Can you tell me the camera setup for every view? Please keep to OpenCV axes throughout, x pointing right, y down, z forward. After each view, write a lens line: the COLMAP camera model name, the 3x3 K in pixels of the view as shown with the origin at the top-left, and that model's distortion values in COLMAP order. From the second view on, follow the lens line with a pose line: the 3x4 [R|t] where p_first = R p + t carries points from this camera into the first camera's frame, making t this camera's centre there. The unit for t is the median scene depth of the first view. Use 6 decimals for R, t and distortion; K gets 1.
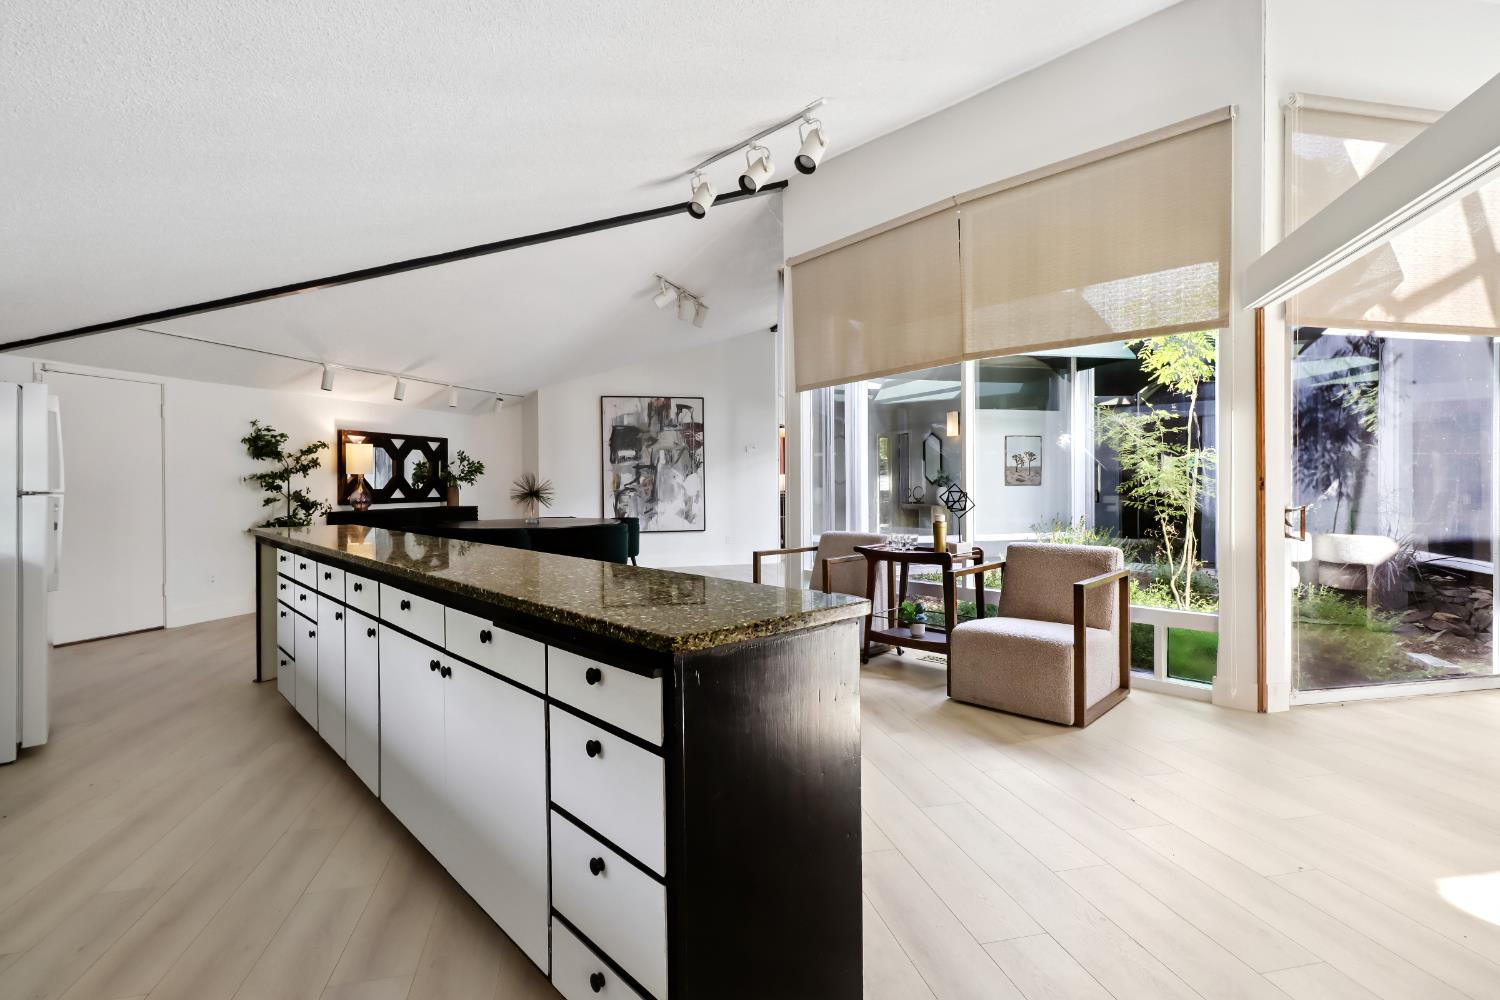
lens RADIAL K [[695.8, 0, 750.4], [0, 695.8, 478.1], [0, 0, 1]] dist [0.000198, 0.000262]
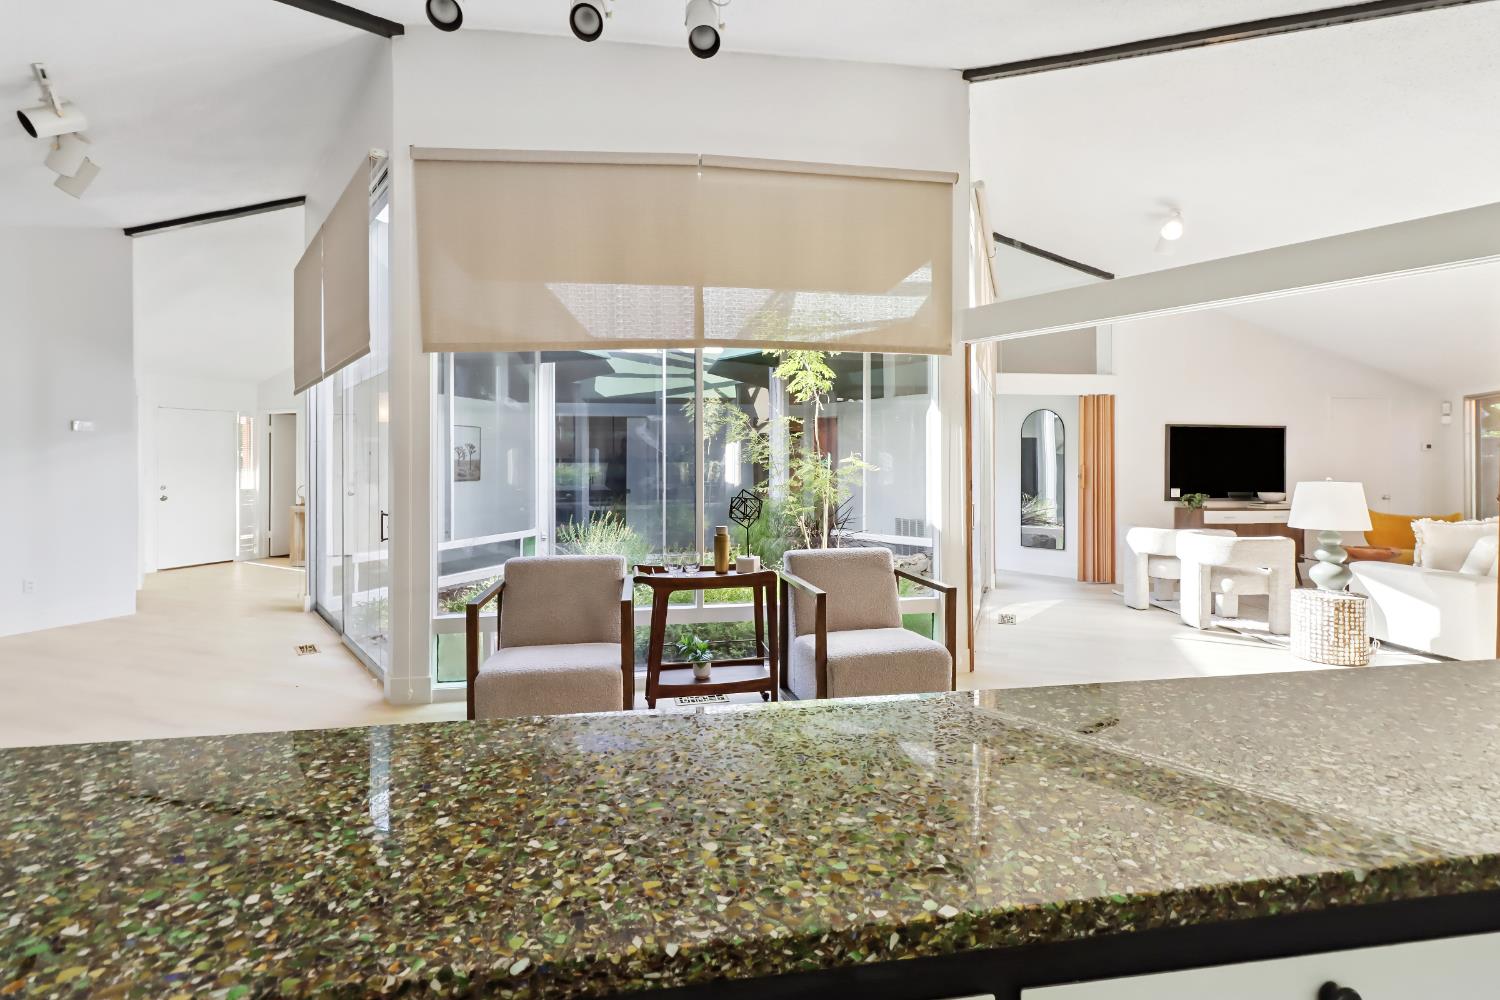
lens RADIAL K [[695.8, 0, 750.4], [0, 695.8, 478.1], [0, 0, 1]] dist [0.000198, 0.000262]
pose [[0.568926, -0.012442, 0.822294, -0.308897], [0.000756, 0.999893, 0.014606, -0.012491], [-0.822388, -0.007688, 0.568875, 0.361625]]
